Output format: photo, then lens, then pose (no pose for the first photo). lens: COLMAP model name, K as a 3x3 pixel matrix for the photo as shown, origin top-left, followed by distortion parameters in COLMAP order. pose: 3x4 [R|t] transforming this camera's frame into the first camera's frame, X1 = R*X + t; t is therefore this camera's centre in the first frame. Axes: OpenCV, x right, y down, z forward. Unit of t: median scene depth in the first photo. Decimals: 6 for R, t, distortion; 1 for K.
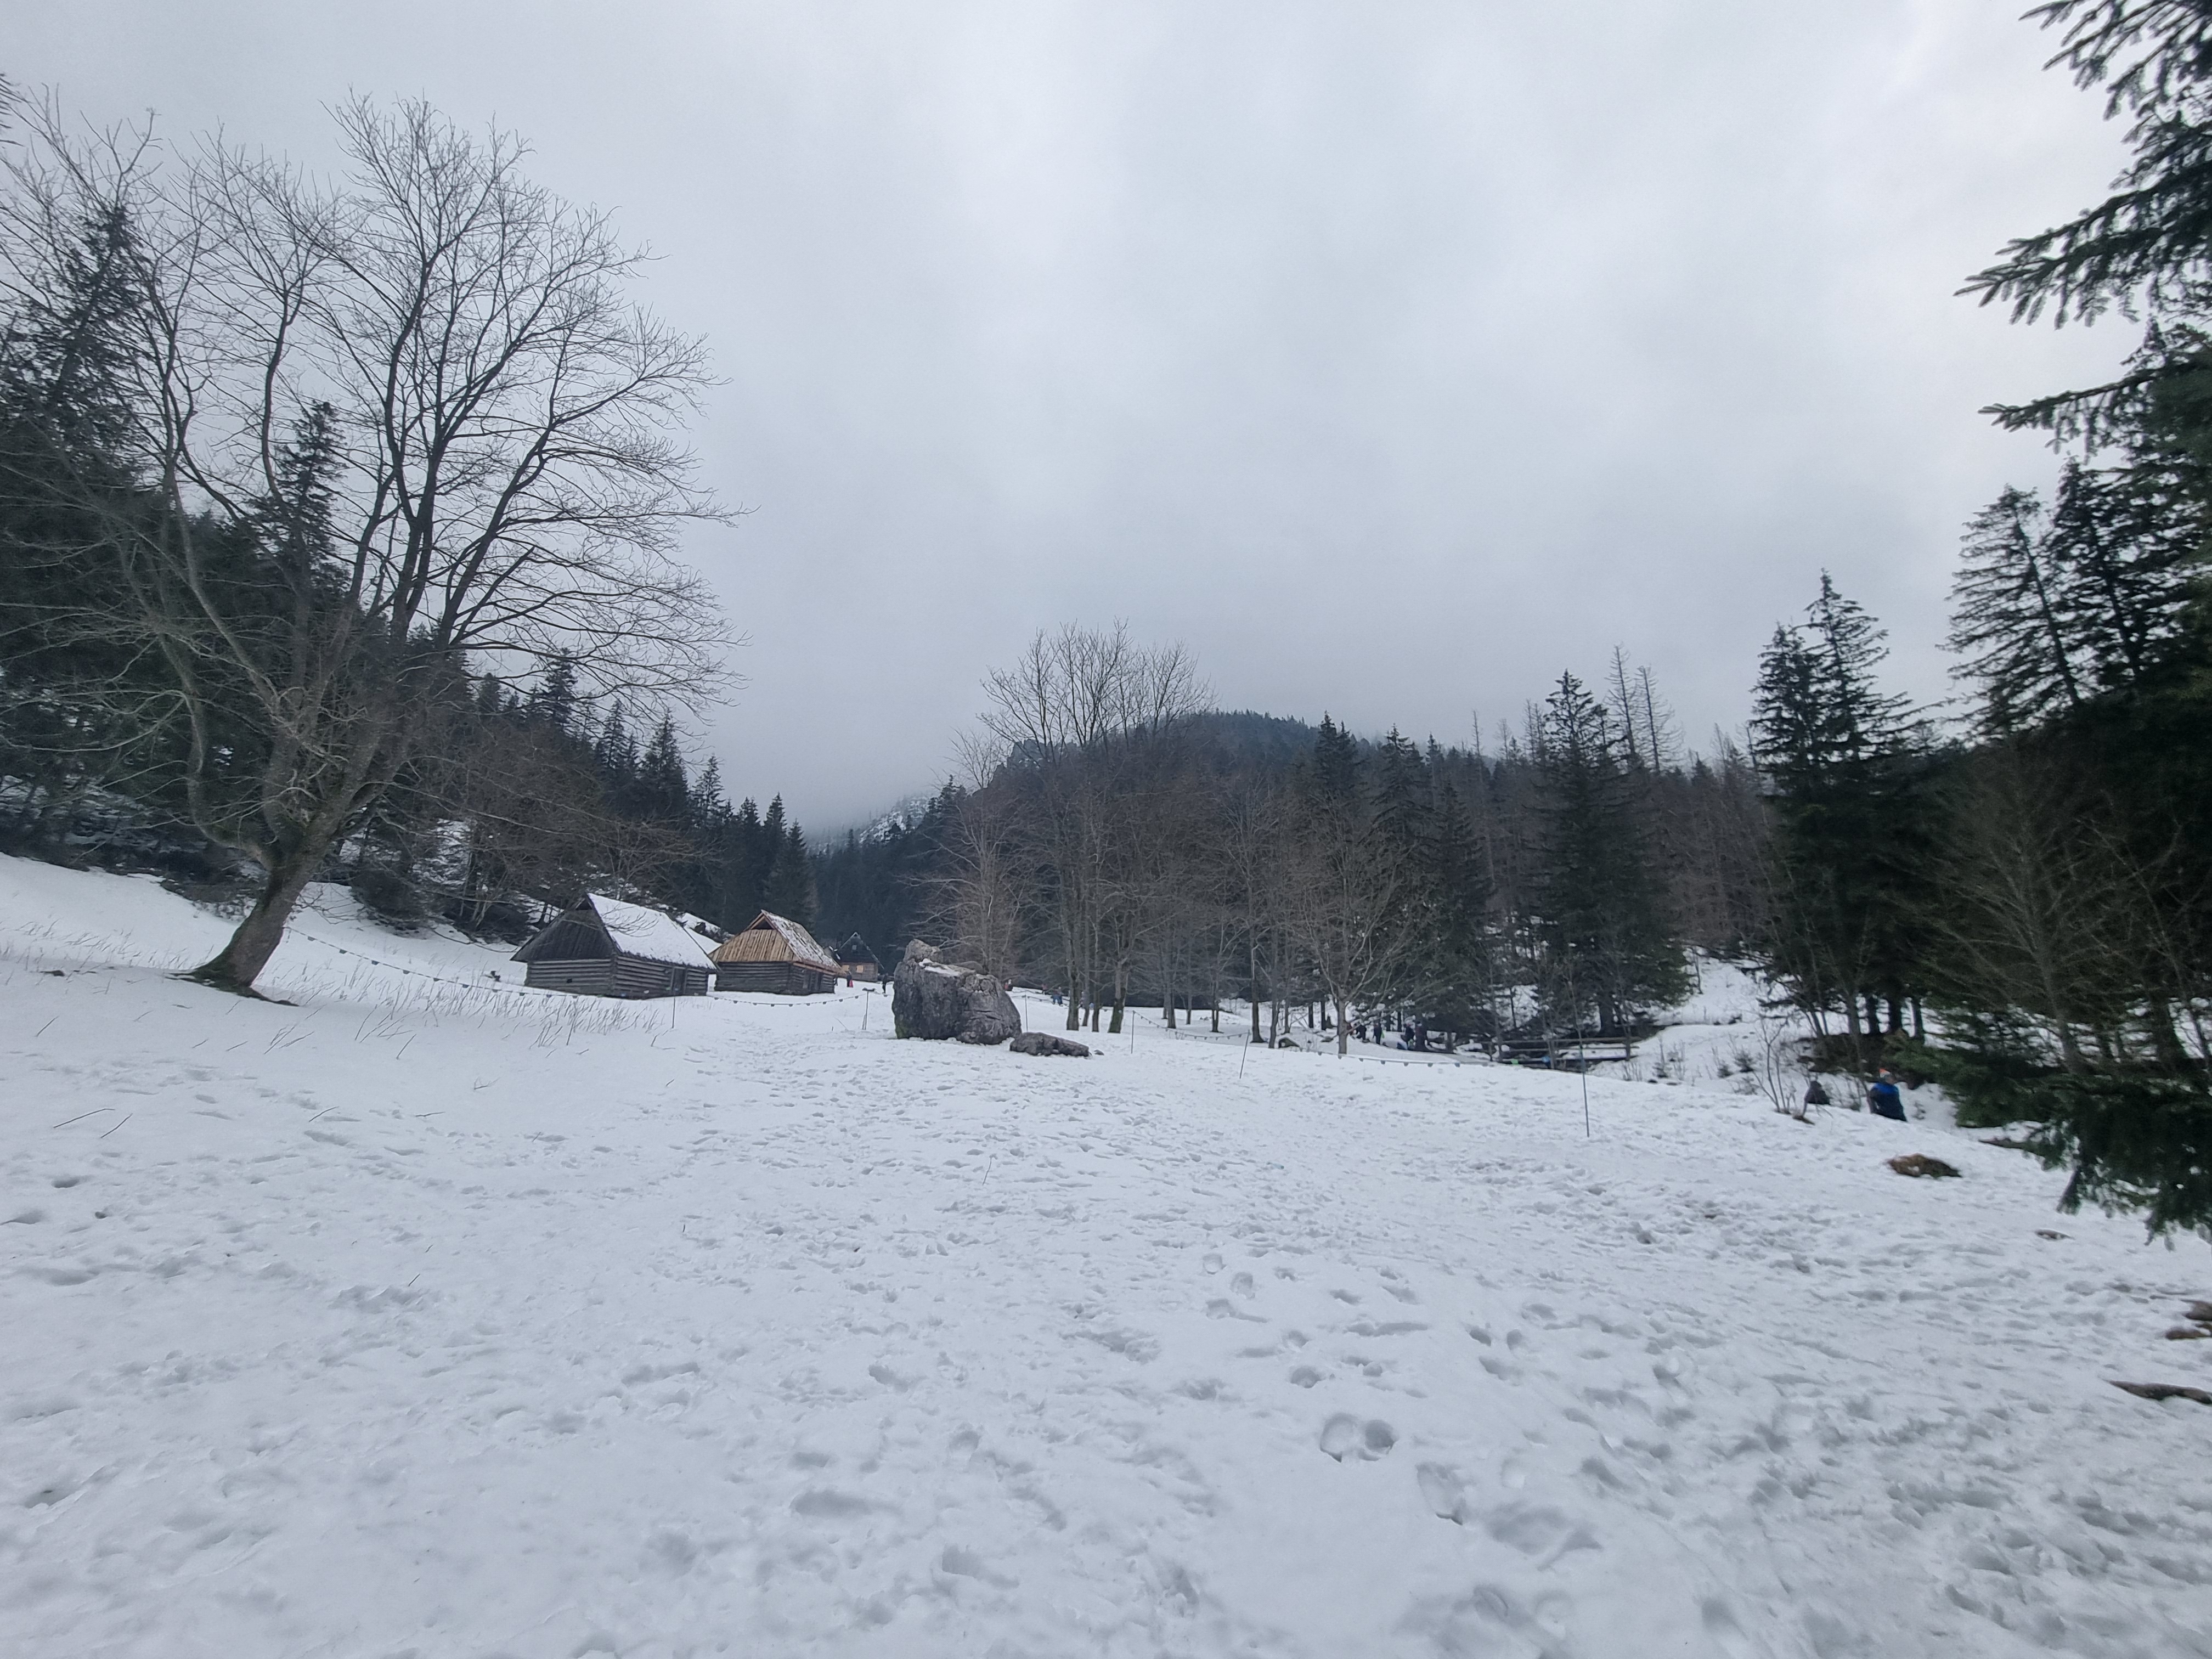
lens RADIAL K [[890.2, 0, 1110.0], [0, 890.2, 825.6], [0, 0, 1]] dist [-0.022193, 0.000092]
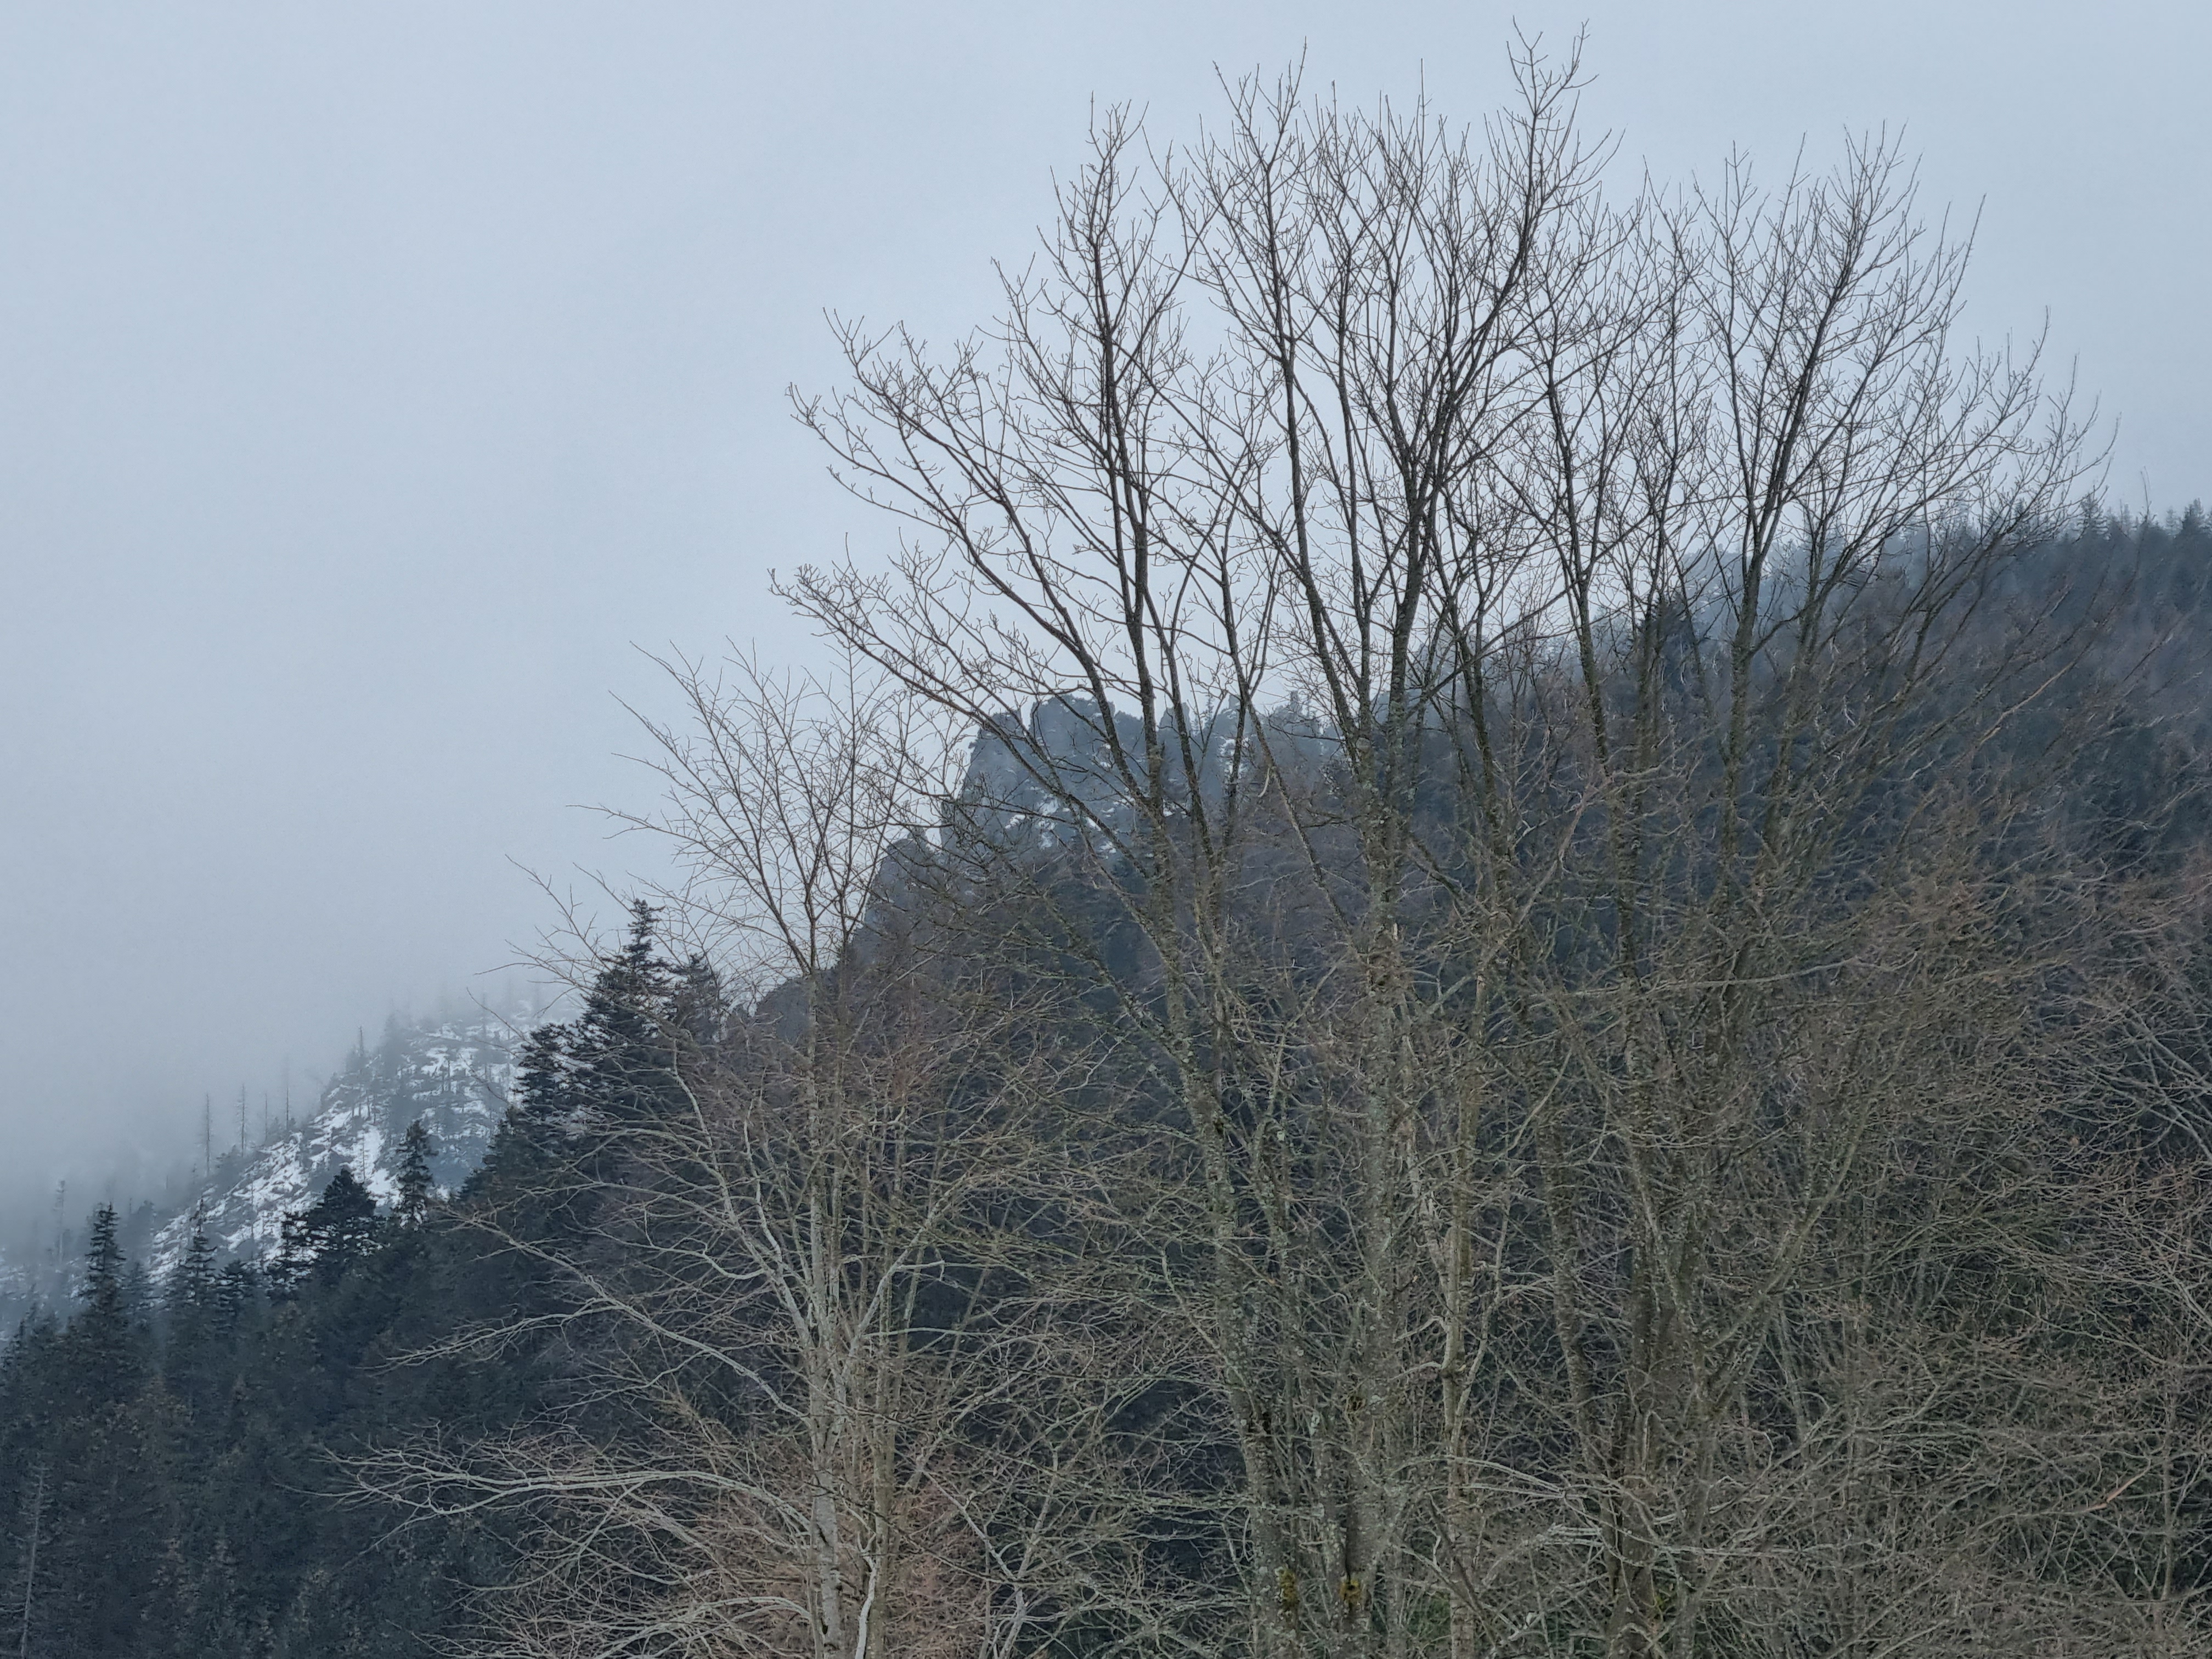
lens RADIAL K [[1811.9, 0, 1108.5], [0, 1811.9, 846.4], [0, 0, 1]] dist [-0.006473, -0.016150]
pose [[0.990715, -0.025507, -0.133539, -0.031698], [0.015057, 0.996786, -0.078685, -0.037182], [0.135117, 0.075944, 0.987915, 0.631599]]
